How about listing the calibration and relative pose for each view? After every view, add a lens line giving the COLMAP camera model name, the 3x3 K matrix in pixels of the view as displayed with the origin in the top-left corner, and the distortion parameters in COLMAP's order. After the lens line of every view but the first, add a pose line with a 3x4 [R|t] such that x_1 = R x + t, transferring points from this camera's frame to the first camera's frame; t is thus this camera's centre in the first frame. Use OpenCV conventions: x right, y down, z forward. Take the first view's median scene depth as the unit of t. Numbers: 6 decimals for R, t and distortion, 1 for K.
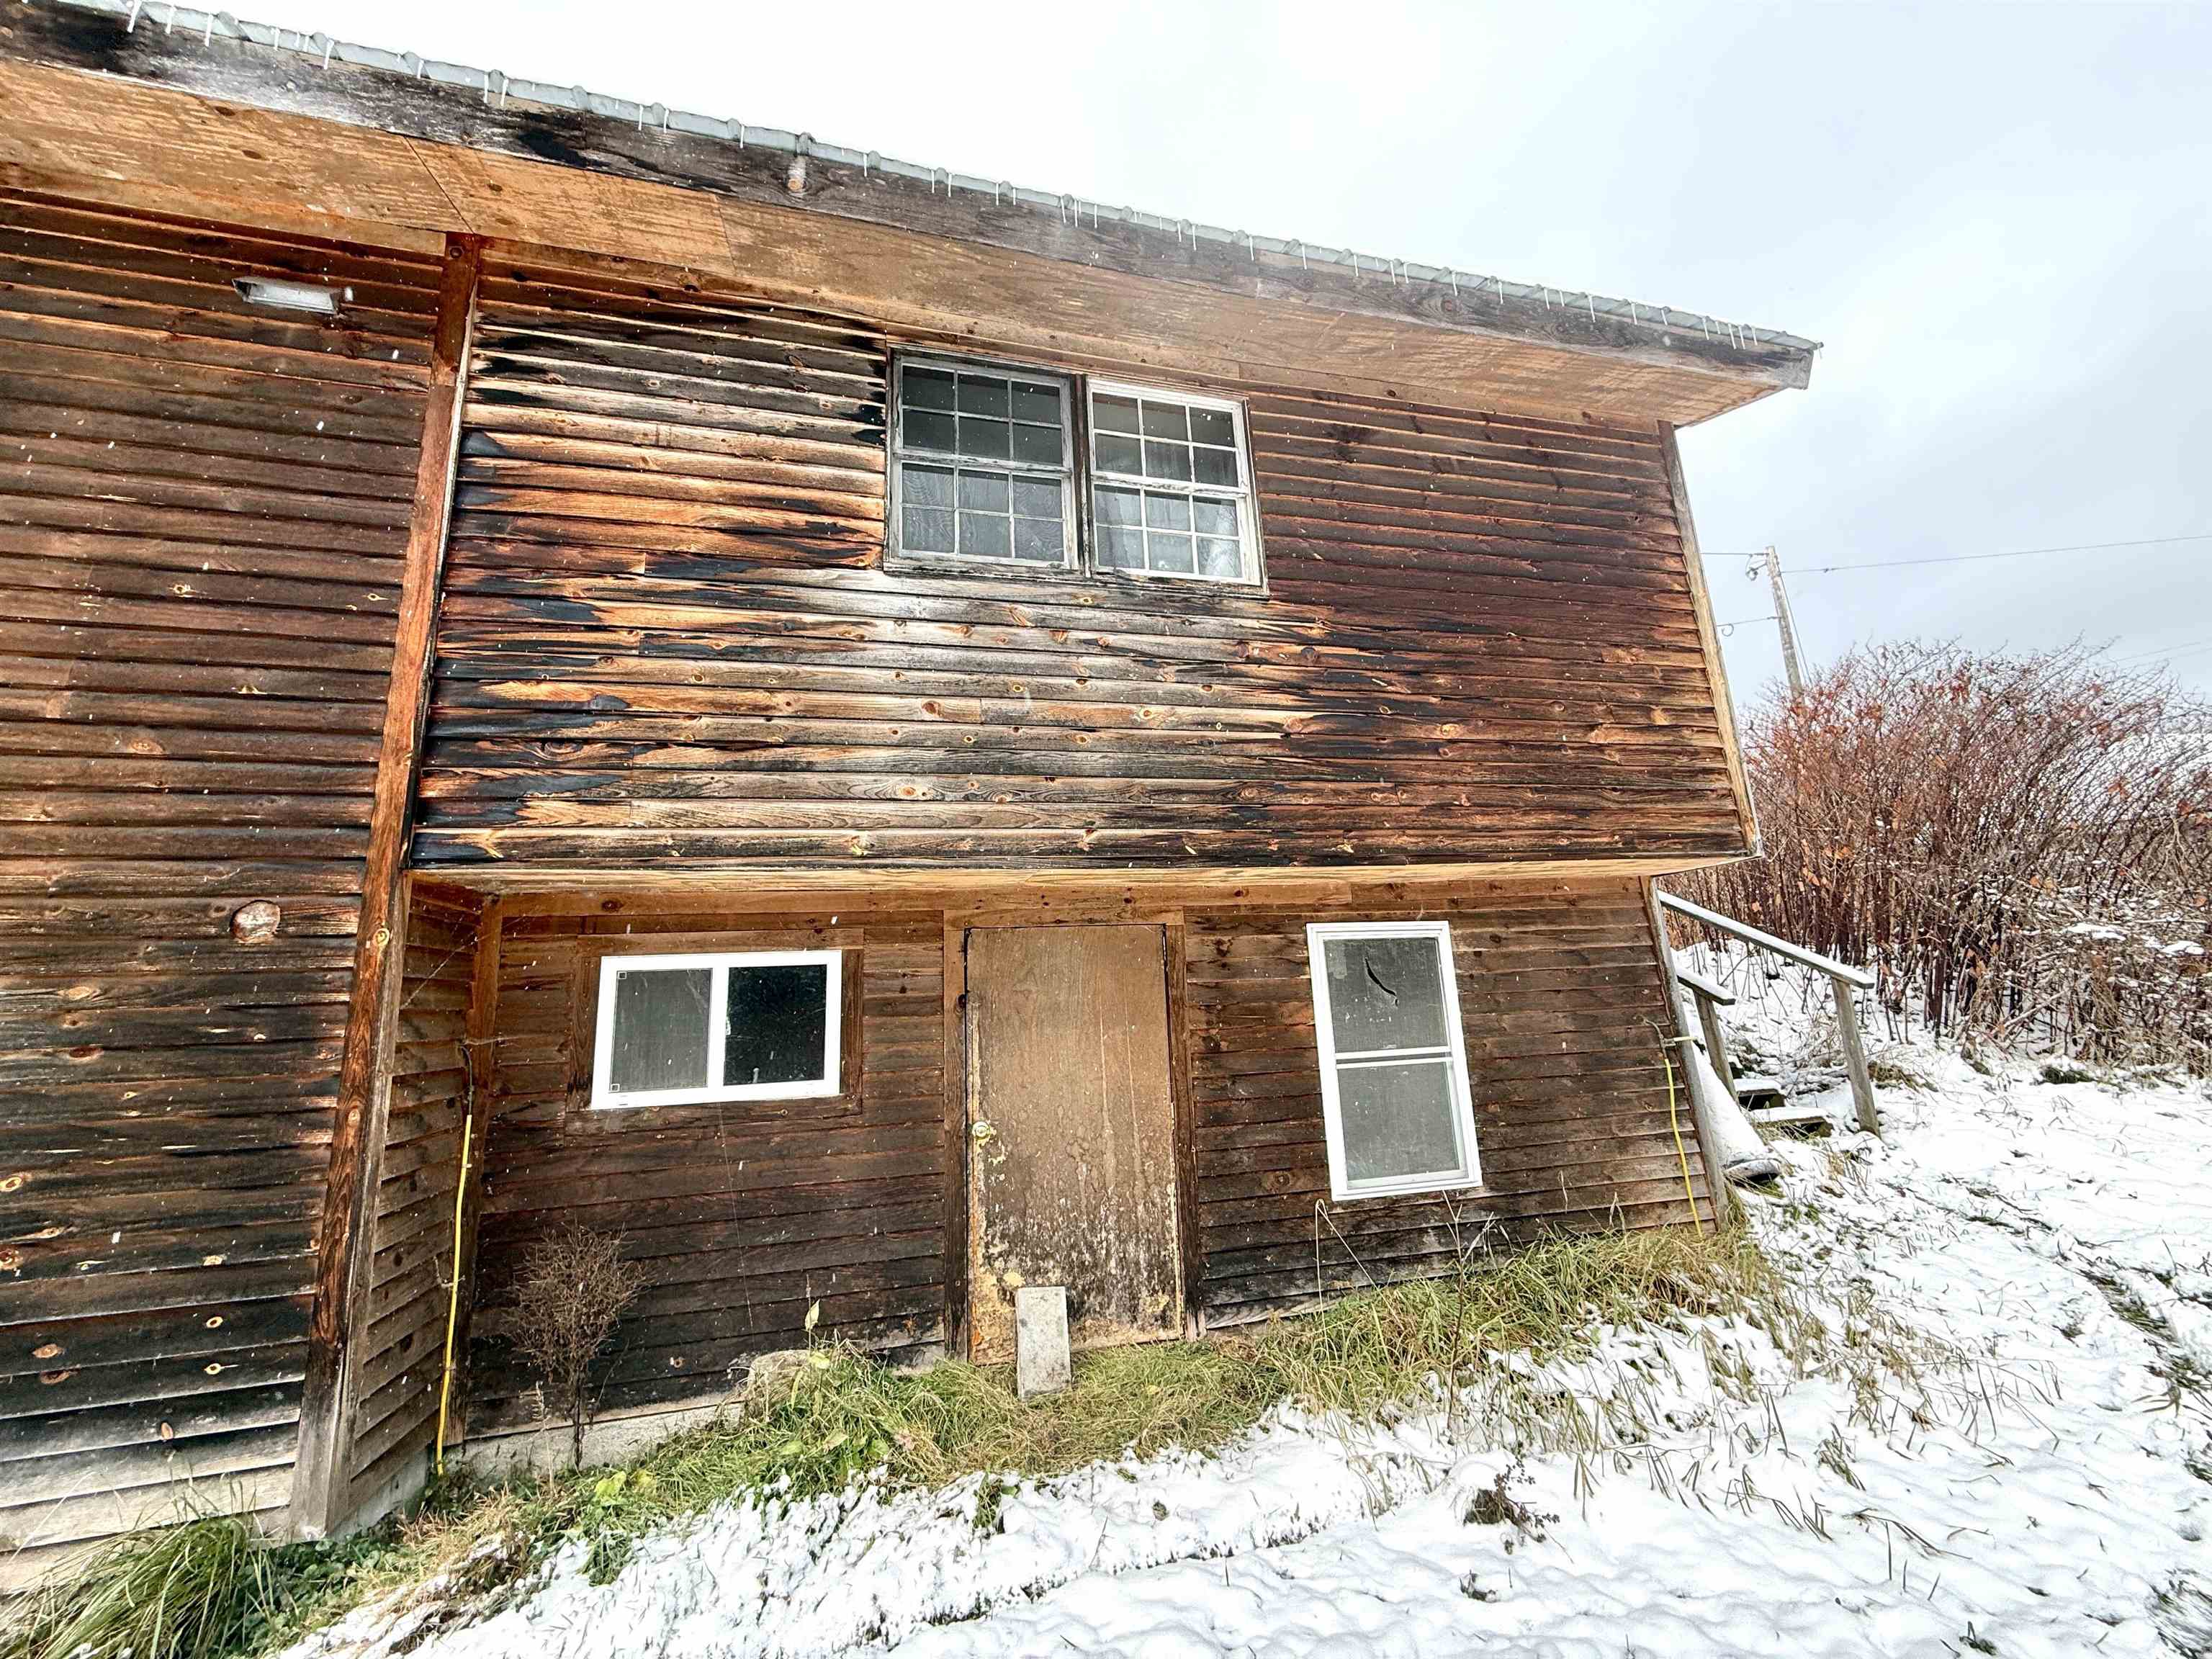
lens RADIAL K [[878.0, 0, 1102.9], [0, 878.0, 830.0], [0, 0, 1]] dist [-0.000252, 0.000025]
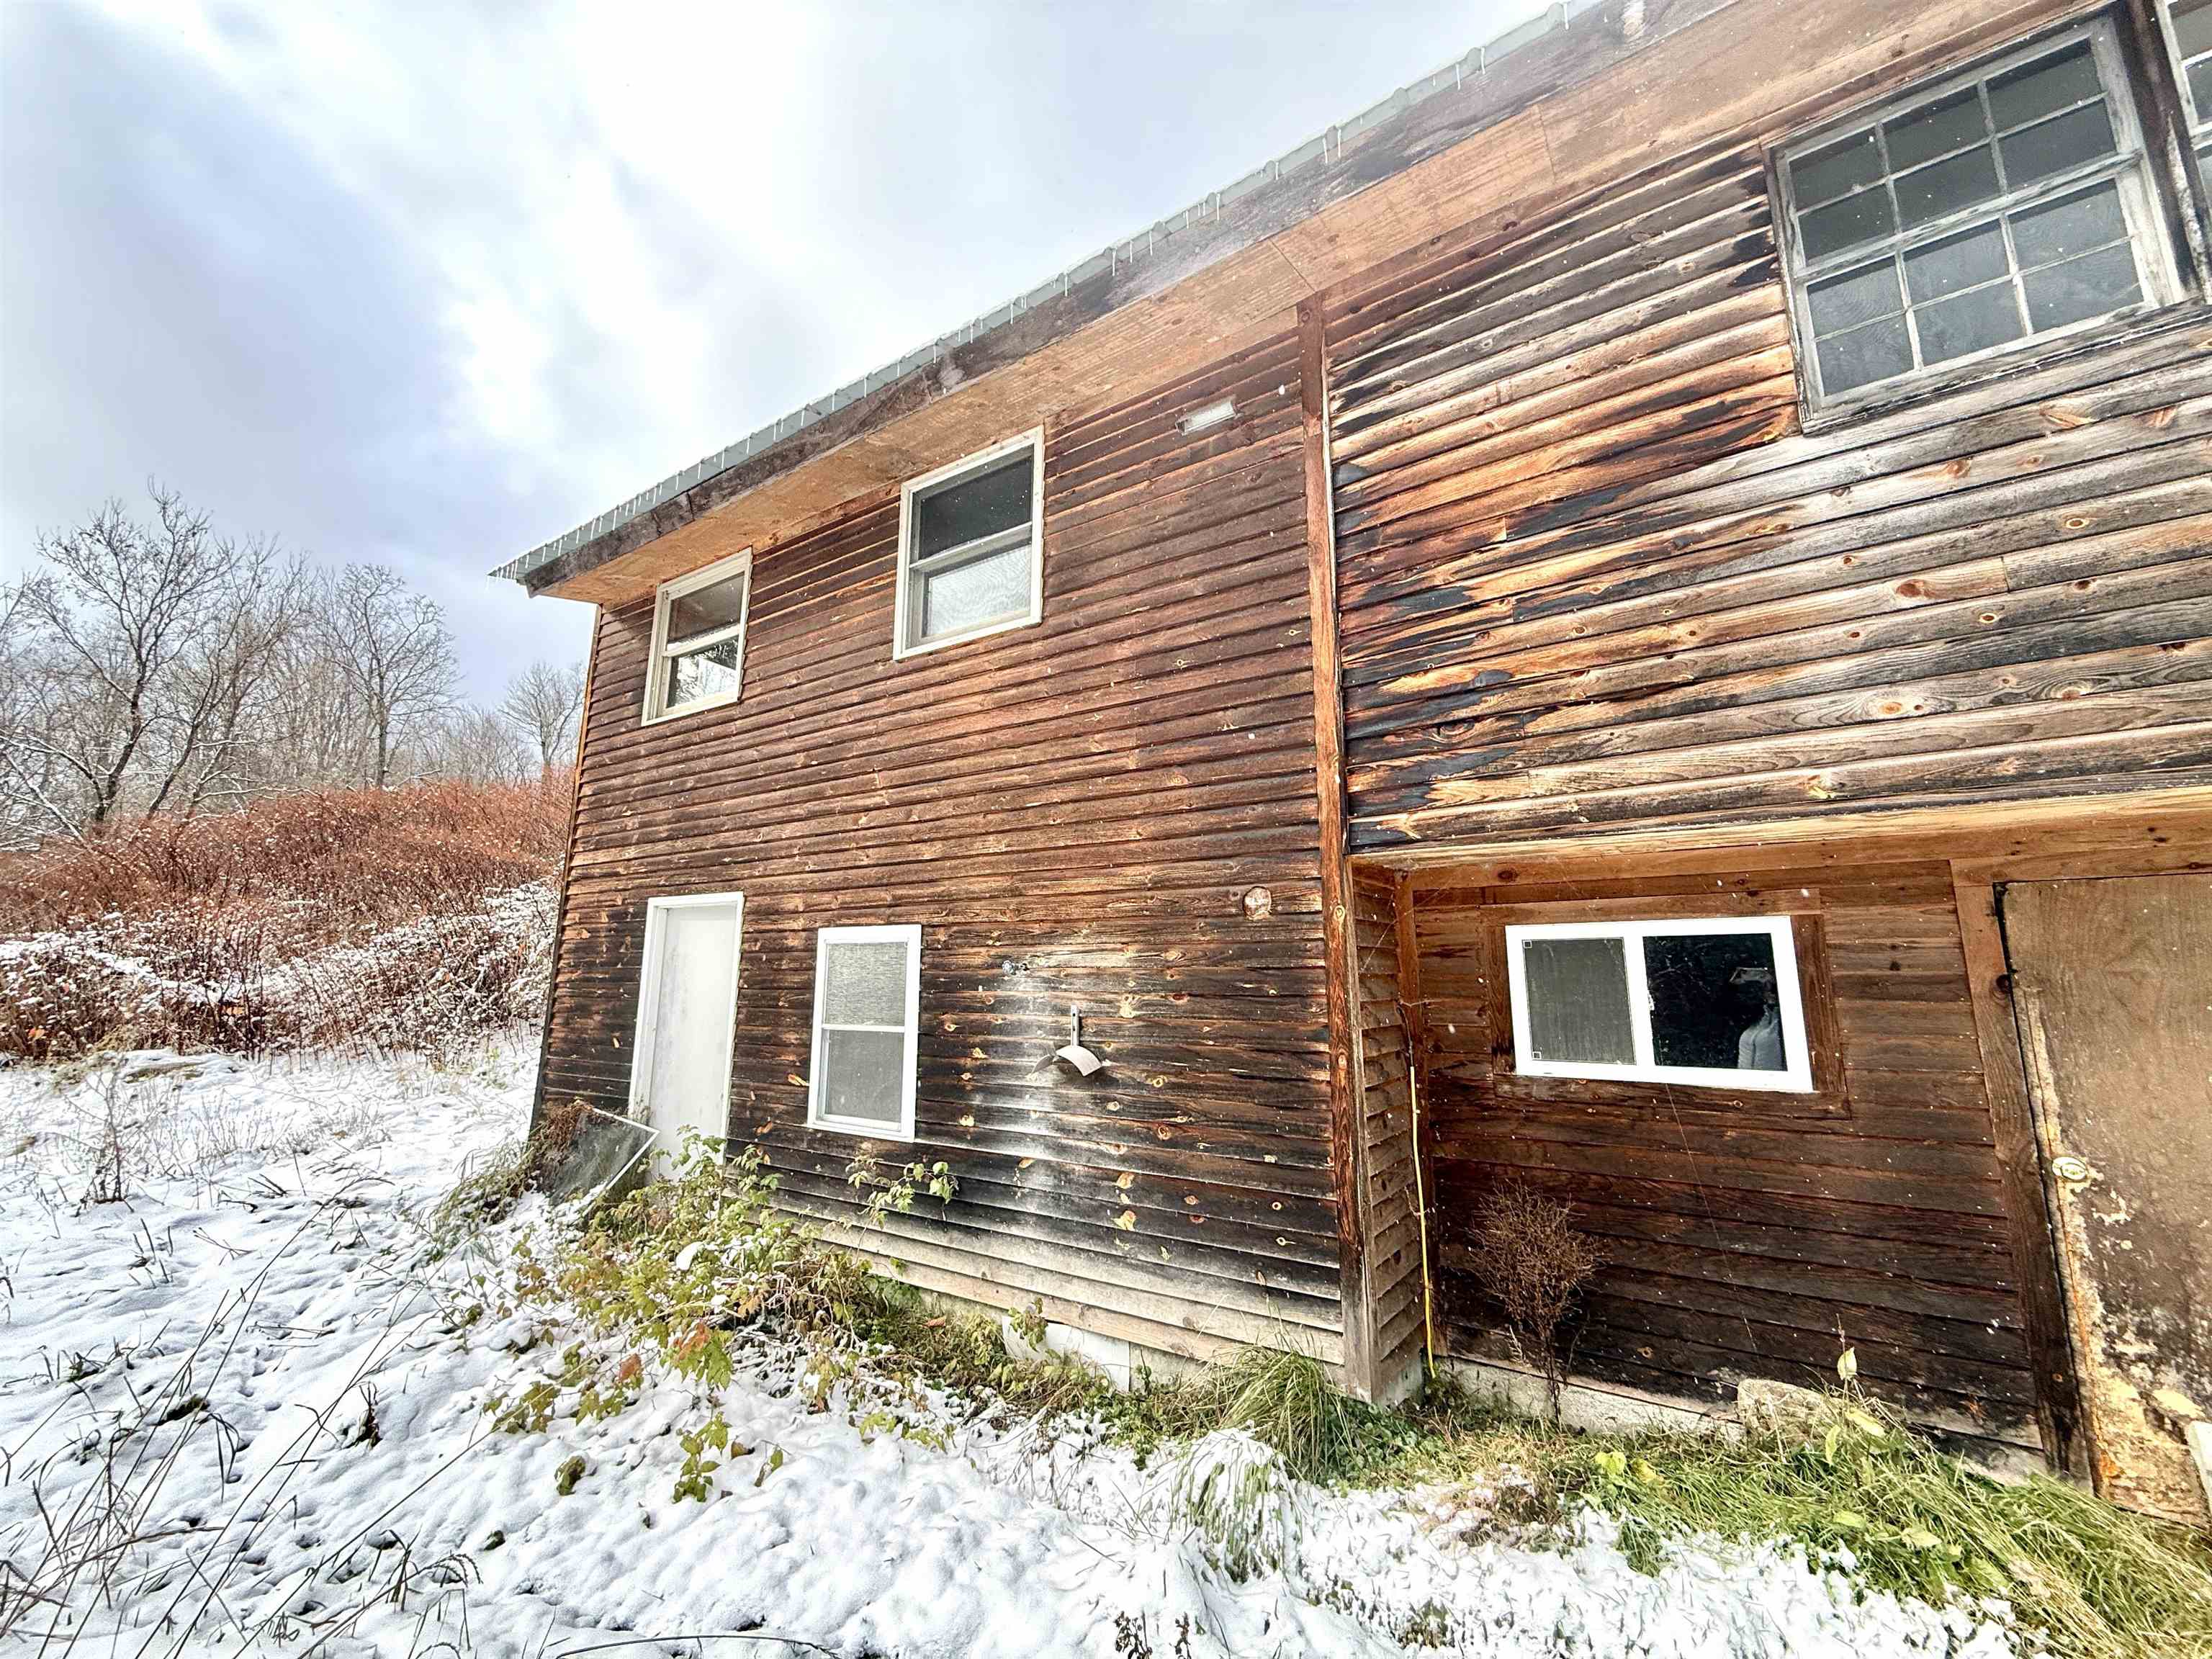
lens RADIAL K [[878.0, 0, 1102.9], [0, 878.0, 830.0], [0, 0, 1]] dist [-0.000252, 0.000025]
pose [[0.652916, -0.086215, -0.752508, -0.105906], [0.122971, 0.992386, -0.007002, -0.017758], [0.747381, -0.087965, 0.658546, -0.012215]]
